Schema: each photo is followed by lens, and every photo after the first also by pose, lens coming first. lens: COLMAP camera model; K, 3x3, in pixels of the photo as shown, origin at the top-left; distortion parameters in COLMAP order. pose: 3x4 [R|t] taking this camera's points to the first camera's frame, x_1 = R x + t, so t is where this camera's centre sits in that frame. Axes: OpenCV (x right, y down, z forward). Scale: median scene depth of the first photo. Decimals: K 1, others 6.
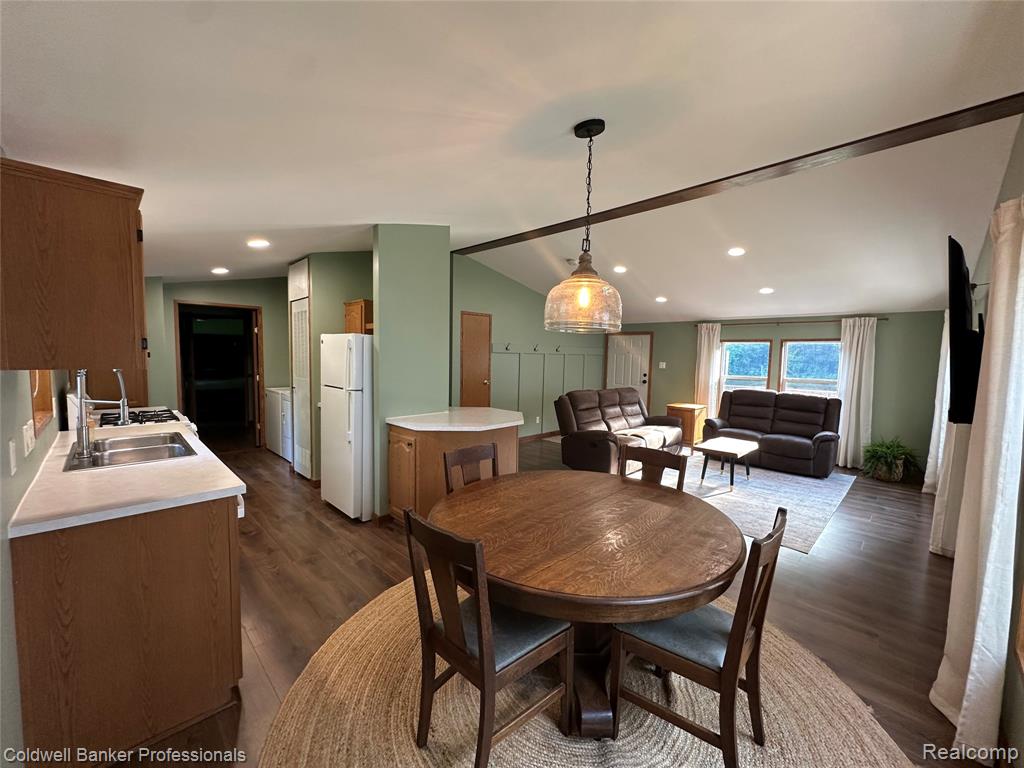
lens RADIAL K [[409.4, 0, 513.4], [0, 409.4, 384.6], [0, 0, 1]] dist [-0.006040, 0.000533]
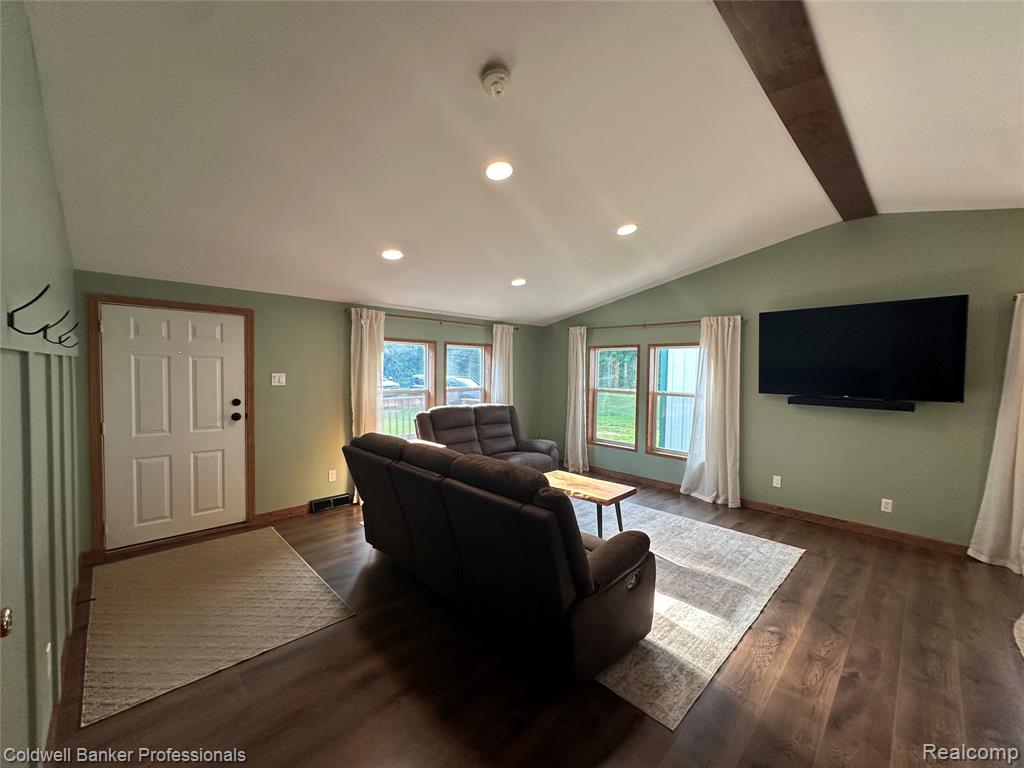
lens RADIAL K [[409.4, 0, 513.0], [0, 409.4, 383.3], [0, 0, 1]] dist [-0.006040, 0.000533]
pose [[0.016973, -0.059264, 0.998098, -0.172344], [0.058992, 0.996562, 0.058170, -0.068498], [-0.998114, 0.057892, 0.020410, 0.873043]]
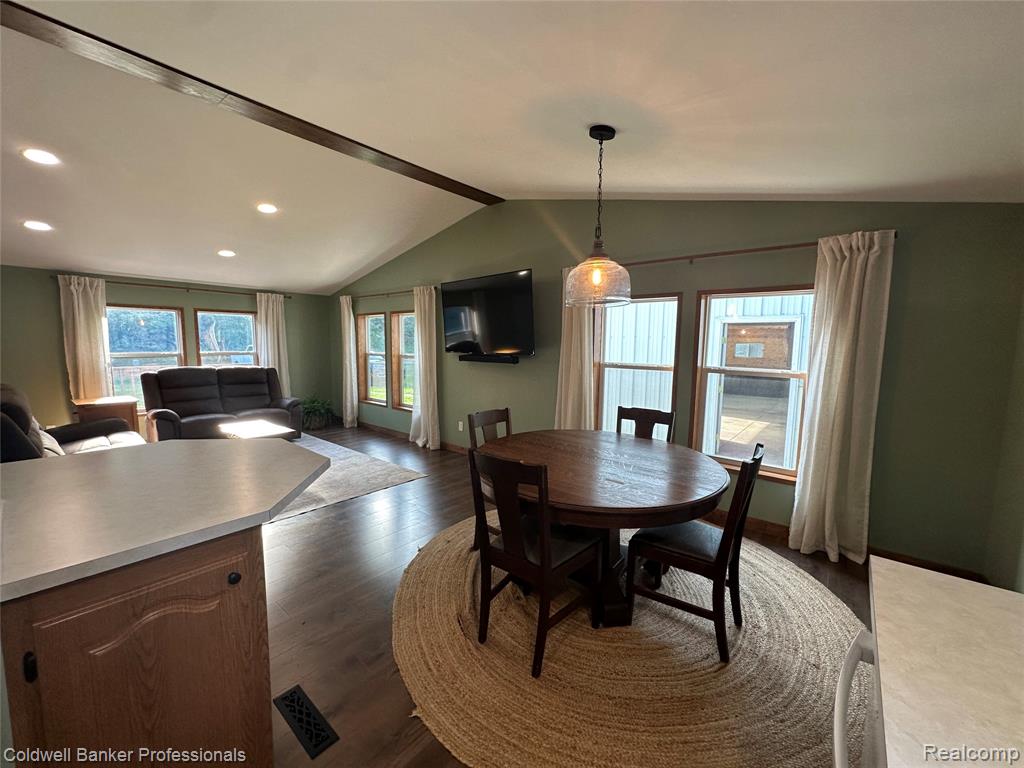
lens RADIAL K [[409.4, 0, 516.6], [0, 409.4, 383.8], [0, 0, 1]] dist [-0.006040, 0.000533]
pose [[-0.092549, -0.122203, 0.988181, -0.303793], [0.060121, 0.989944, 0.128052, -0.021217], [-0.993891, 0.071261, -0.084272, 0.405918]]
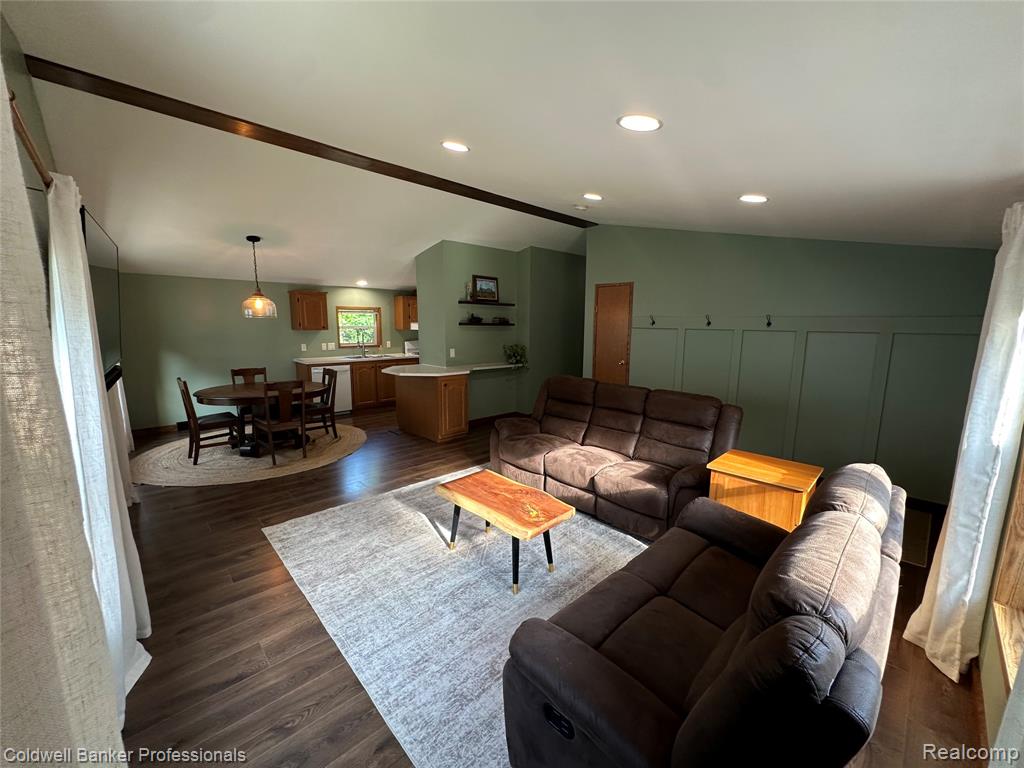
lens RADIAL K [[409.4, 0, 513.3], [0, 409.4, 384.4], [0, 0, 1]] dist [-0.006040, 0.000533]
pose [[-0.028057, 0.132407, -0.990798, 0.828272], [-0.082856, 0.987470, 0.134309, -0.057645], [0.996167, 0.085862, -0.016734, 0.804490]]
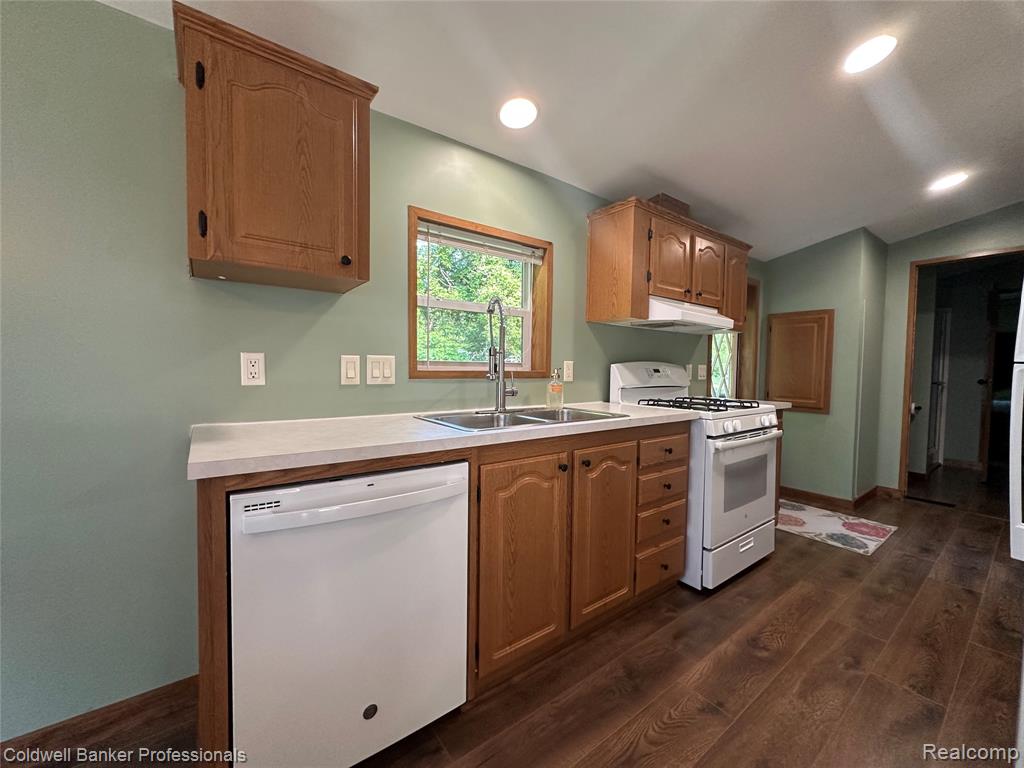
lens RADIAL K [[409.4, 0, 512.6], [0, 409.4, 382.9], [0, 0, 1]] dist [-0.006040, 0.000533]
pose [[-0.145294, 0.014433, -0.989283, -0.058492], [-0.088718, 0.995676, 0.027556, 0.027197], [0.985403, 0.091771, -0.143385, 0.390450]]
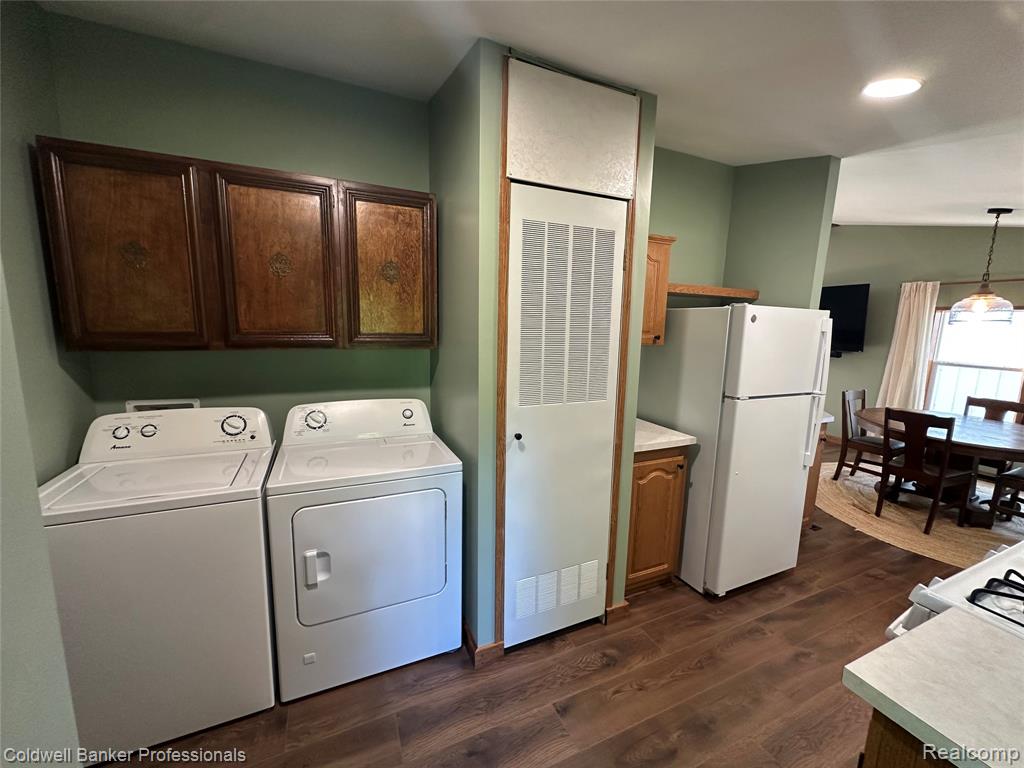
lens RADIAL K [[409.4, 0, 516.6], [0, 409.4, 386.4], [0, 0, 1]] dist [-0.006040, 0.000533]
pose [[0.351687, -0.160254, 0.922299, -0.668978], [0.042124, 0.986949, 0.155424, -0.068304], [-0.935169, -0.015810, 0.353848, 0.677235]]
